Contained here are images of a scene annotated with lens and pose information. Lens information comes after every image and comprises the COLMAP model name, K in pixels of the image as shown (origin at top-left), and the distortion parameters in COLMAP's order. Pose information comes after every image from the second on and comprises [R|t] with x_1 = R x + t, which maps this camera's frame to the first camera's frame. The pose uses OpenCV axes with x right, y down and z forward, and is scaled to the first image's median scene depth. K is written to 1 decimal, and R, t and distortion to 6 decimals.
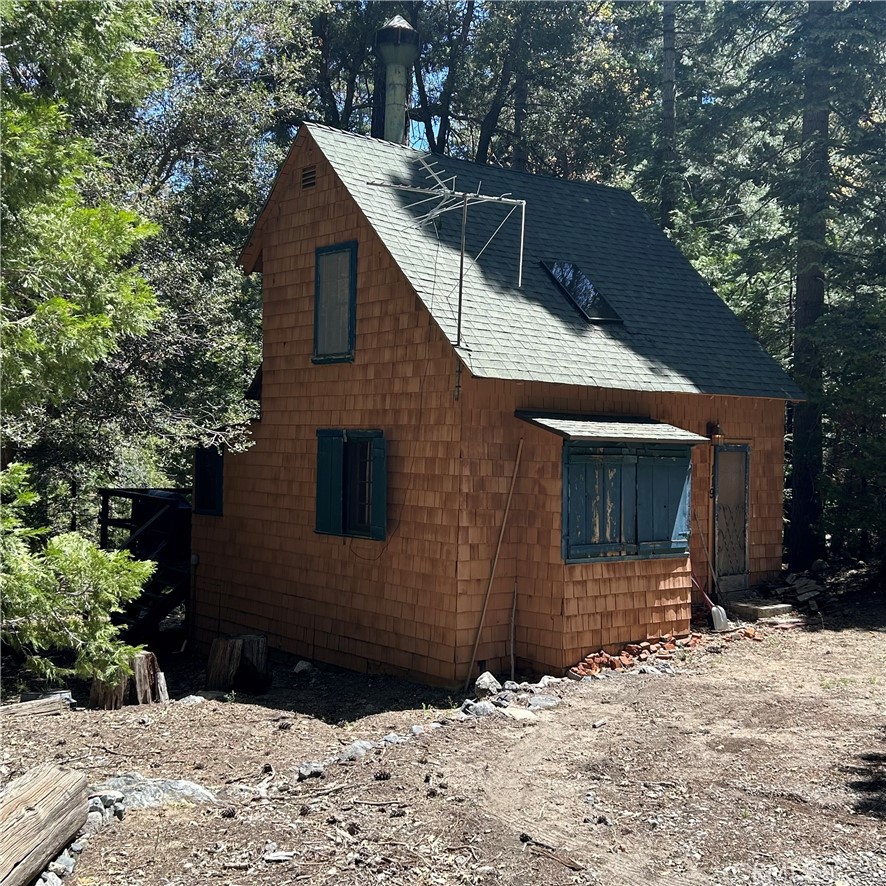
lens RADIAL K [[1100.1, 0, 443.0], [0, 1100.1, 443.0], [0, 0, 1]] dist [0.005437, 0.000000]
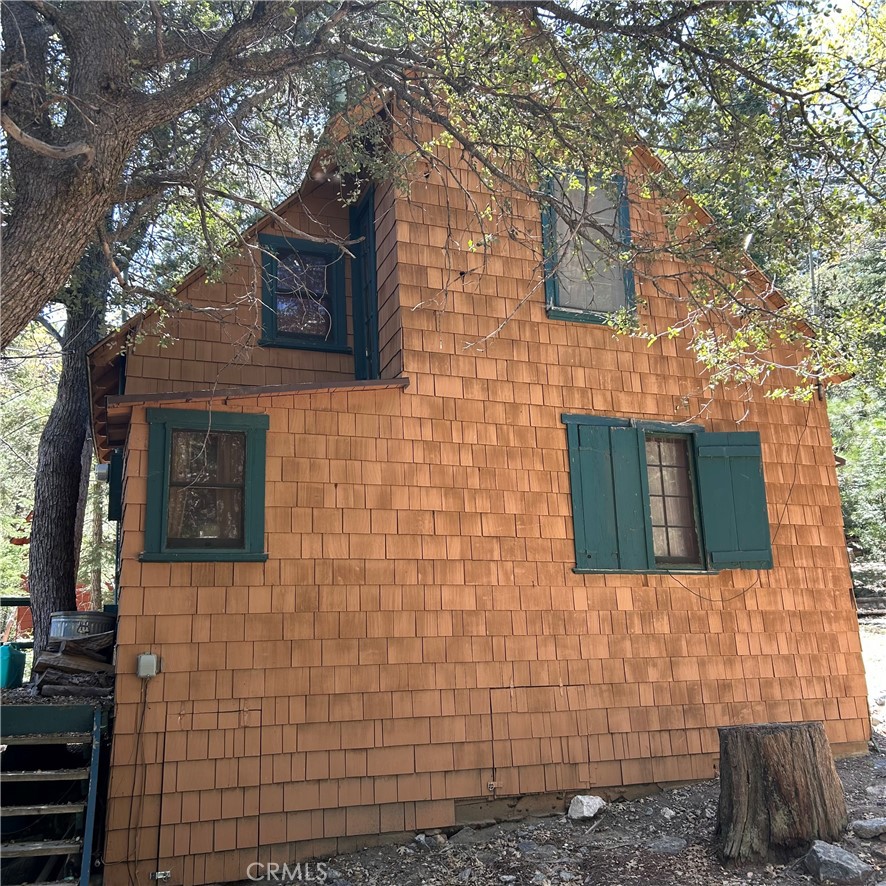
lens RADIAL K [[894.0, 0, 442.4], [0, 894.0, 441.5], [0, 0, 1]] dist [0.027673, 0.000000]
pose [[0.367538, 0.178937, 0.912632, -0.652649], [0.019626, 0.979605, -0.199972, 0.113845], [-0.929801, 0.091409, 0.356530, 0.921759]]
